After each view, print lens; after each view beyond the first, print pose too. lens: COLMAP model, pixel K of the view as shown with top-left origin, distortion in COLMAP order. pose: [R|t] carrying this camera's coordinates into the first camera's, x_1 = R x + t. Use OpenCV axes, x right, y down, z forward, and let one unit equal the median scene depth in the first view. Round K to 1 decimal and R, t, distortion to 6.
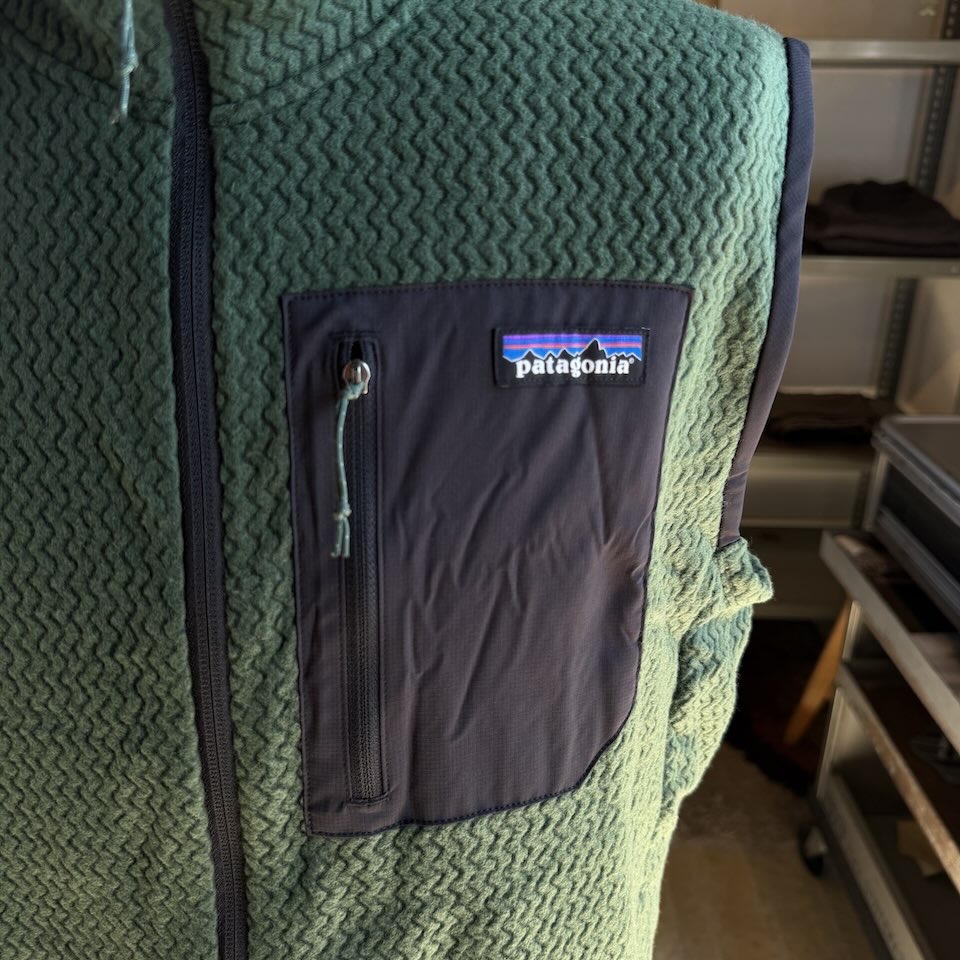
lens RADIAL K [[905.4, 0, 480.0], [0, 905.4, 480.0], [0, 0, 1]] dist [0.143825, -0.392476]
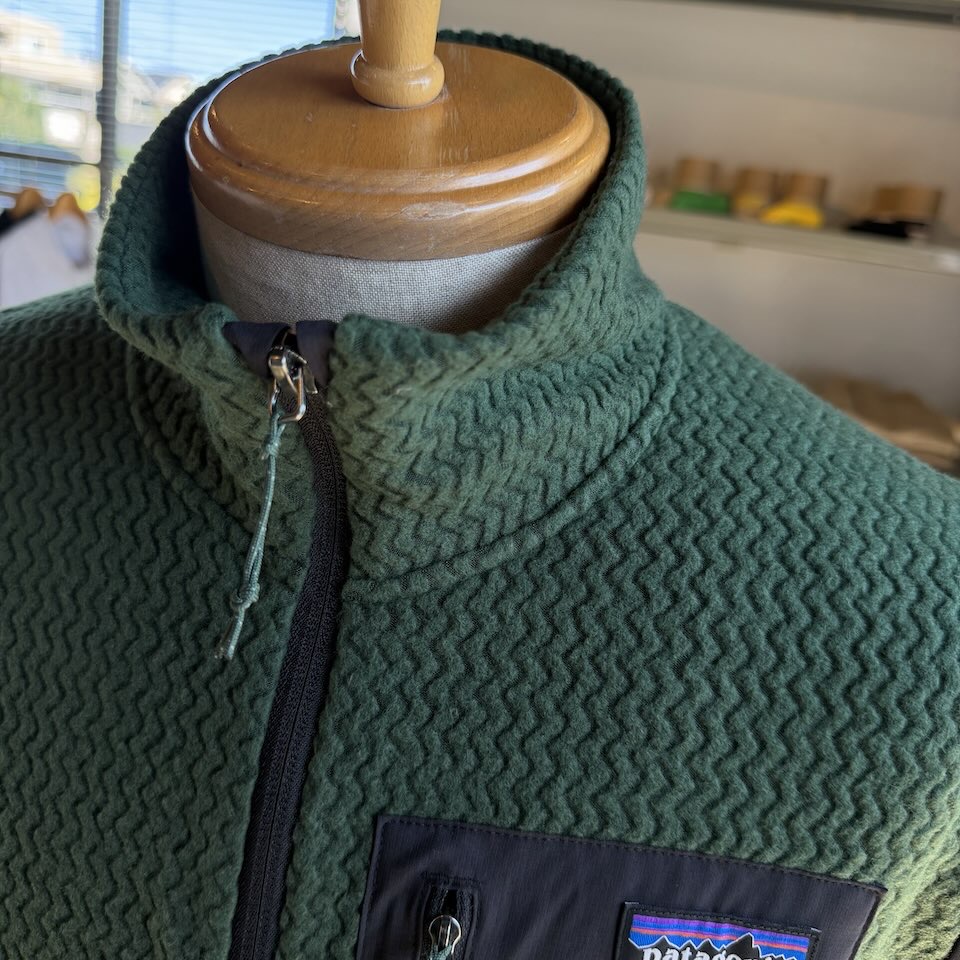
lens RADIAL K [[905.4, 0, 480.0], [0, 905.4, 480.0], [0, 0, 1]] dist [0.143825, -0.392476]
pose [[0.970960, 0.178680, -0.159094, -0.046057], [-0.194602, 0.976675, -0.090756, -0.432687], [0.139166, 0.119080, 0.983083, 0.145338]]
